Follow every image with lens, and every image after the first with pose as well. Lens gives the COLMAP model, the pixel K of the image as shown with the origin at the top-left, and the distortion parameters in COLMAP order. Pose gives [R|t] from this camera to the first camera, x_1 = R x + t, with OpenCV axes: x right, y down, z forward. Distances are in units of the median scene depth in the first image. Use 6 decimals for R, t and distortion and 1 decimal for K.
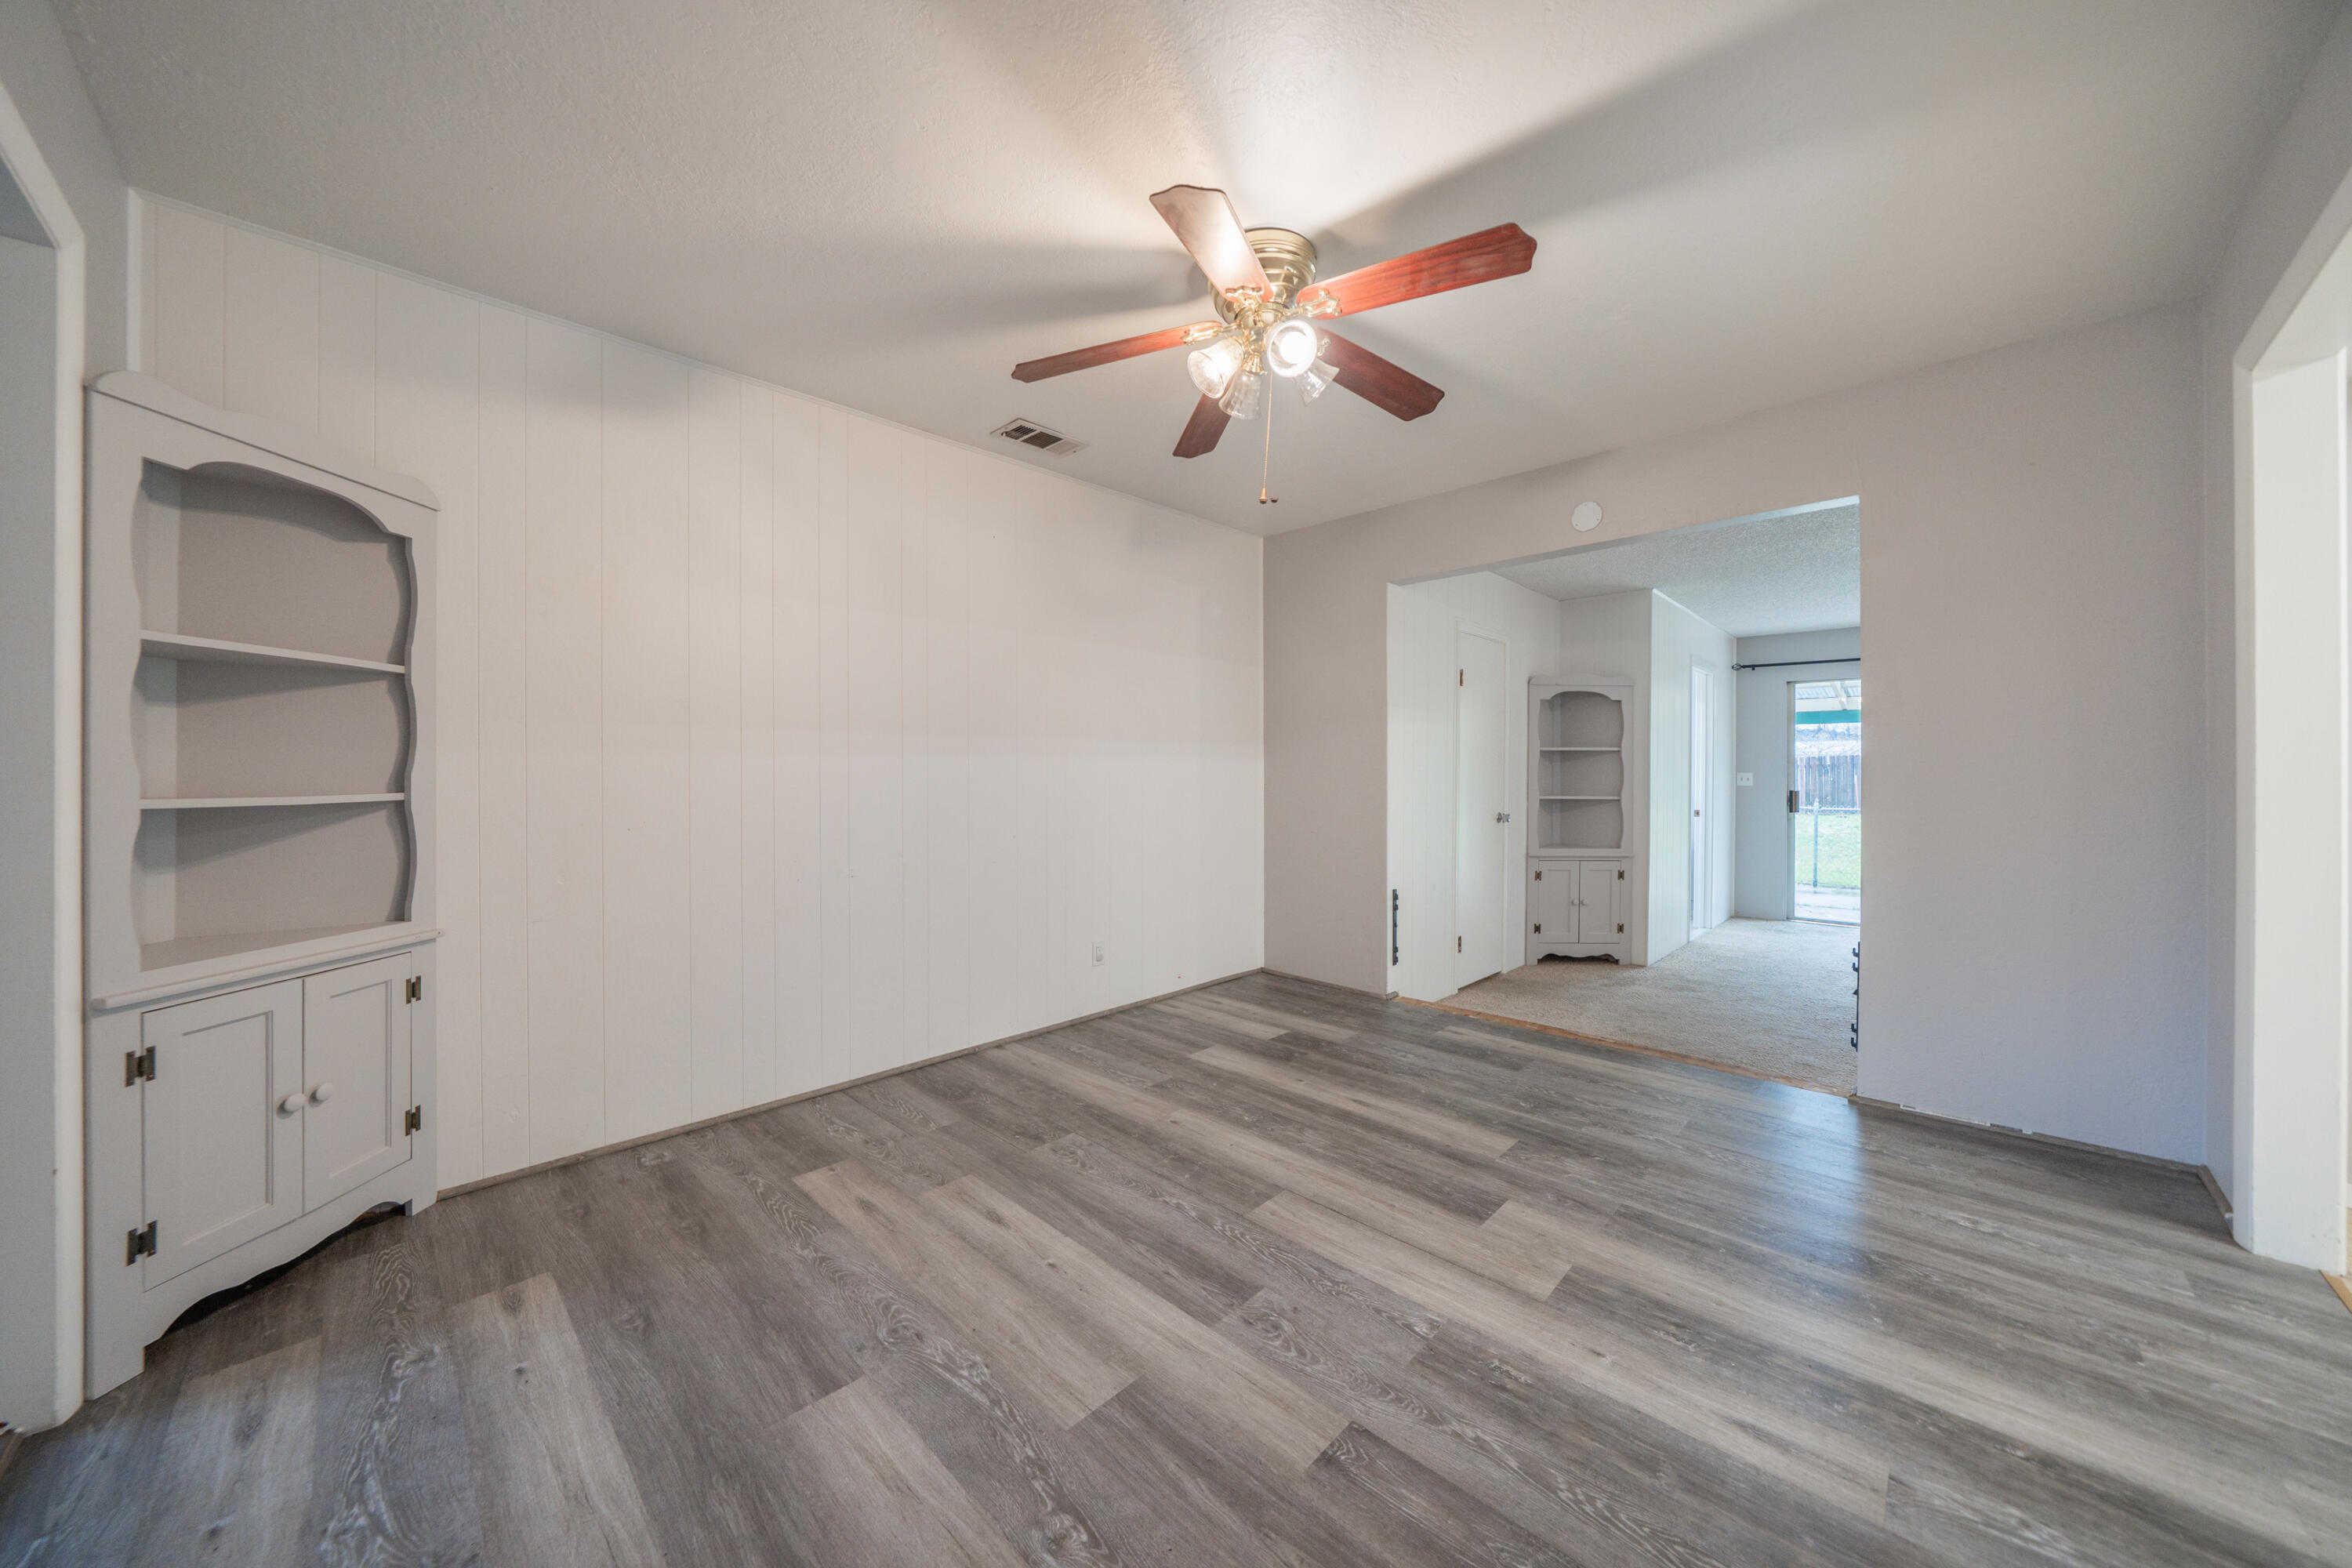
lens RADIAL K [[799.5, 0, 1176.2], [0, 799.5, 781.2], [0, 0, 1]] dist [-0.012641, -0.000051]
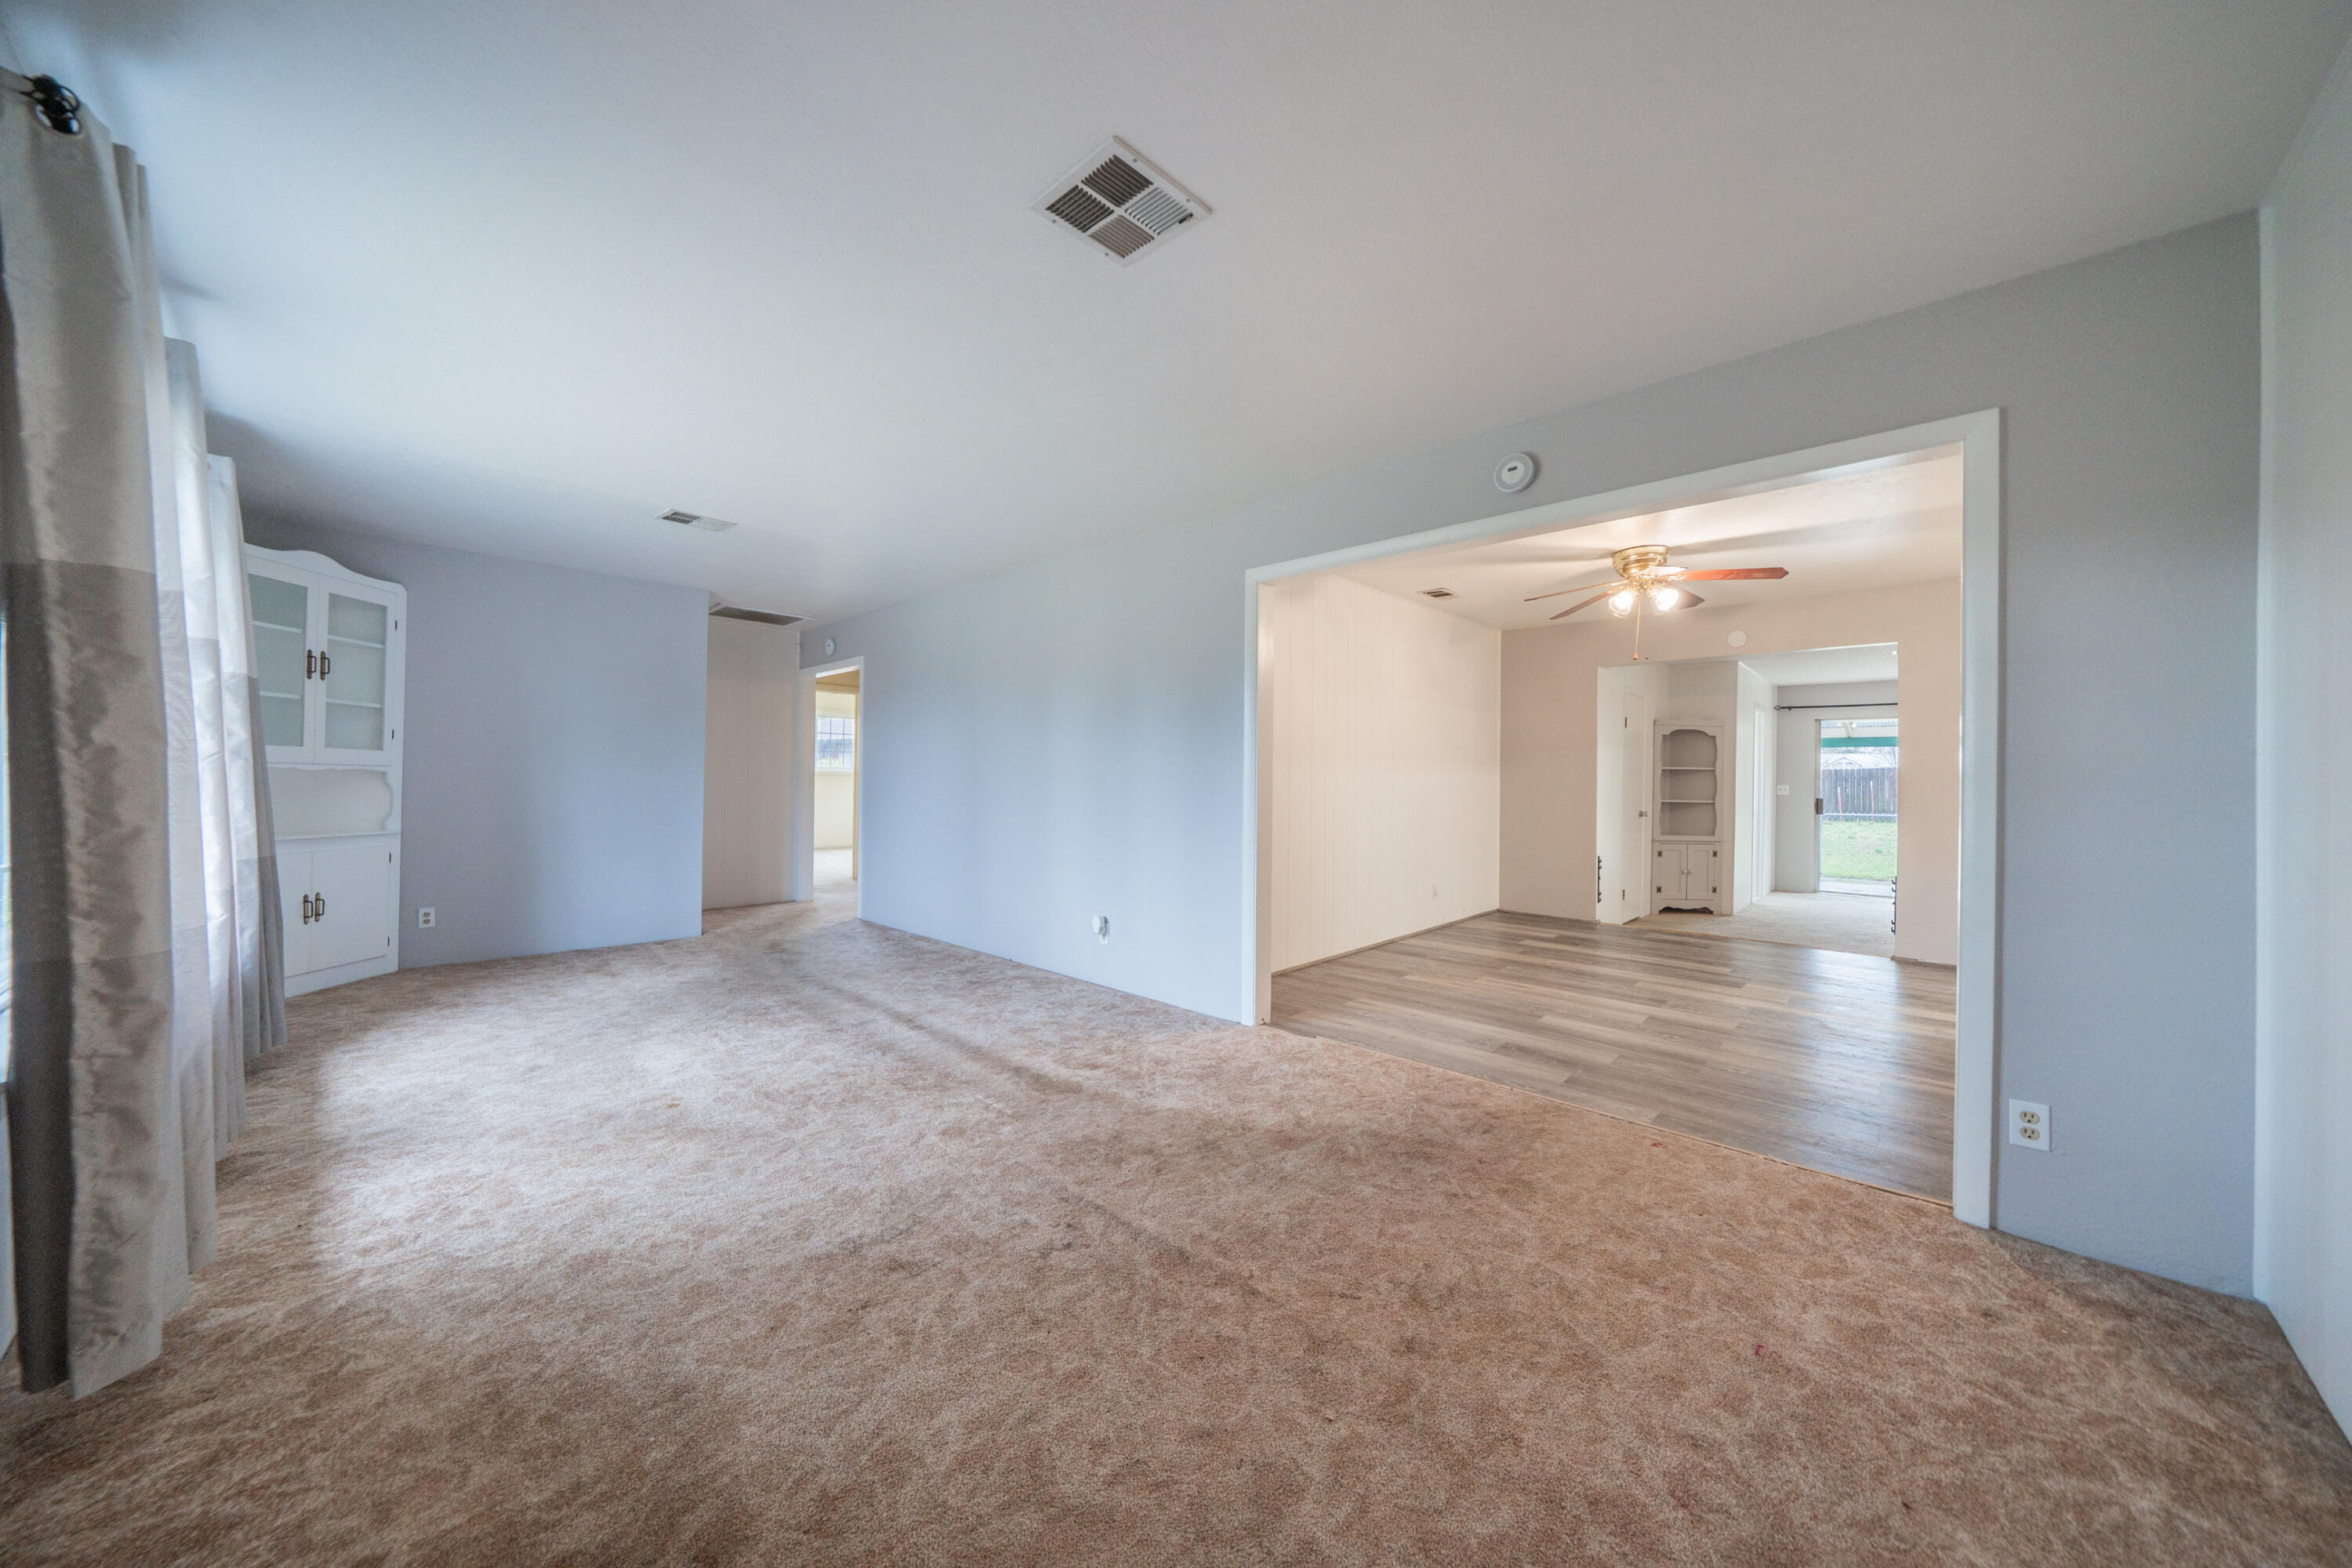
lens RADIAL K [[799.5, 0, 1175.8], [0, 799.5, 792.8], [0, 0, 1]] dist [-0.012641, -0.000051]
pose [[0.999764, 0.002381, 0.021611, -0.473625], [-0.002376, 0.999997, -0.000238, 0.007424], [-0.021611, 0.000186, 0.999766, -0.453852]]
